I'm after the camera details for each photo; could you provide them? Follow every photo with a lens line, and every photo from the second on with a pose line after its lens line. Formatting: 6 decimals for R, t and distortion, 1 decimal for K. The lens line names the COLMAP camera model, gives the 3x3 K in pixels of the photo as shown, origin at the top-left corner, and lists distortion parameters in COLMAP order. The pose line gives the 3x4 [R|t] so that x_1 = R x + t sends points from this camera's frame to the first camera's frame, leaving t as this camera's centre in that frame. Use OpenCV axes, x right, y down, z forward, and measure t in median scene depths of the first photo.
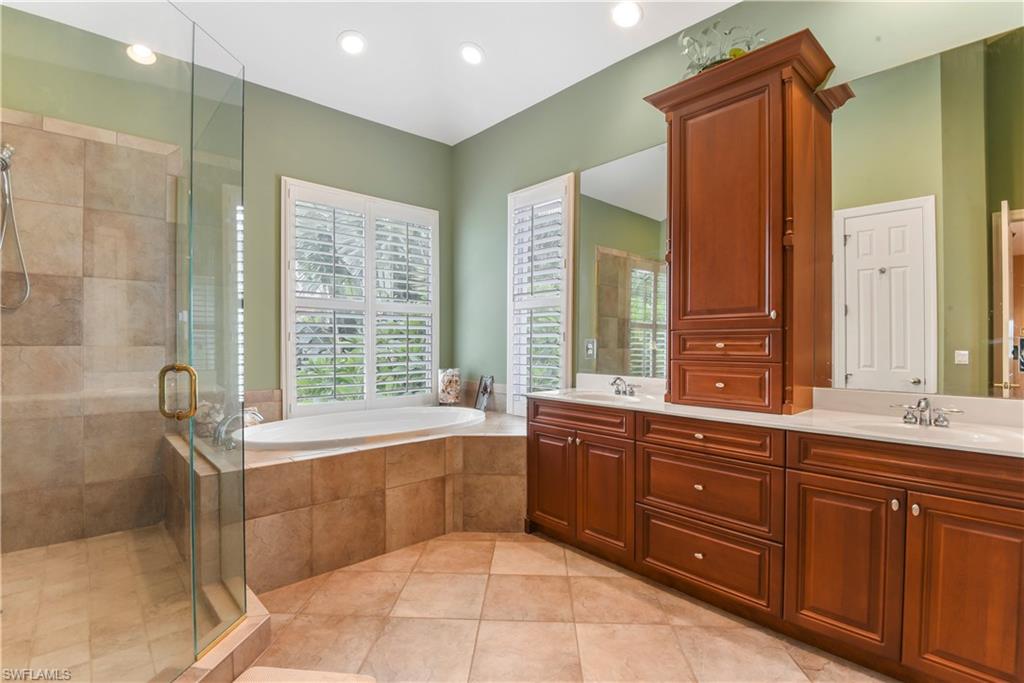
lens RADIAL K [[475.2, 0, 523.0], [0, 475.2, 341.4], [0, 0, 1]] dist [-0.022403, -0.007605]
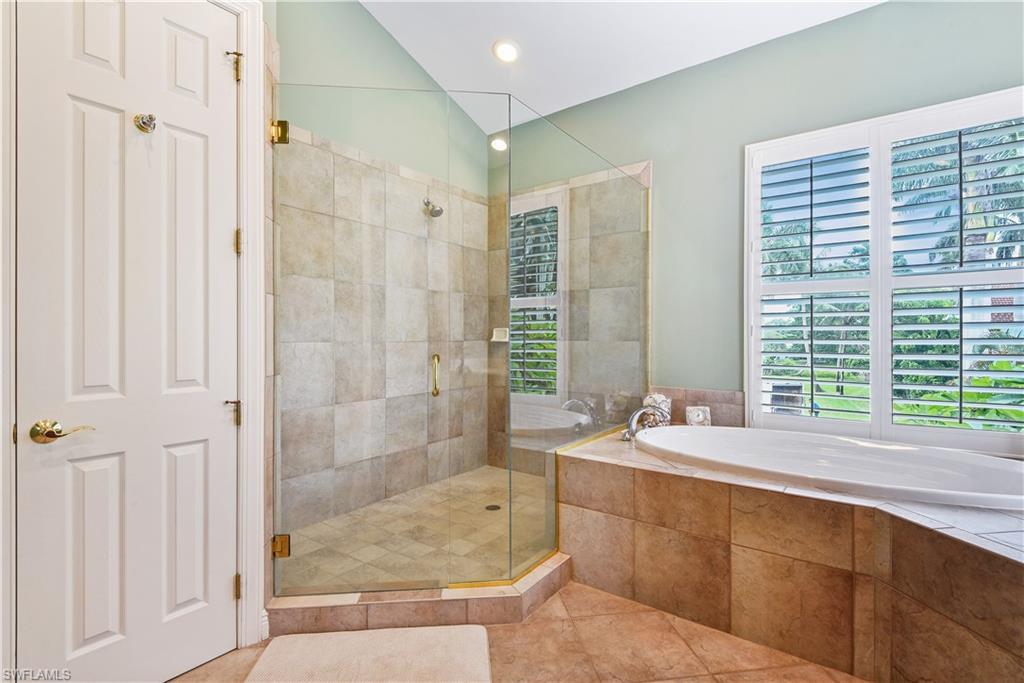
lens RADIAL K [[475.2, 0, 522.4], [0, 475.2, 340.8], [0, 0, 1]] dist [-0.022403, -0.007605]
pose [[0.147506, -0.004519, -0.989051, 0.353919], [0.000451, 0.999990, -0.004502, 0.013985], [0.989061, 0.000218, 0.147506, 0.584970]]
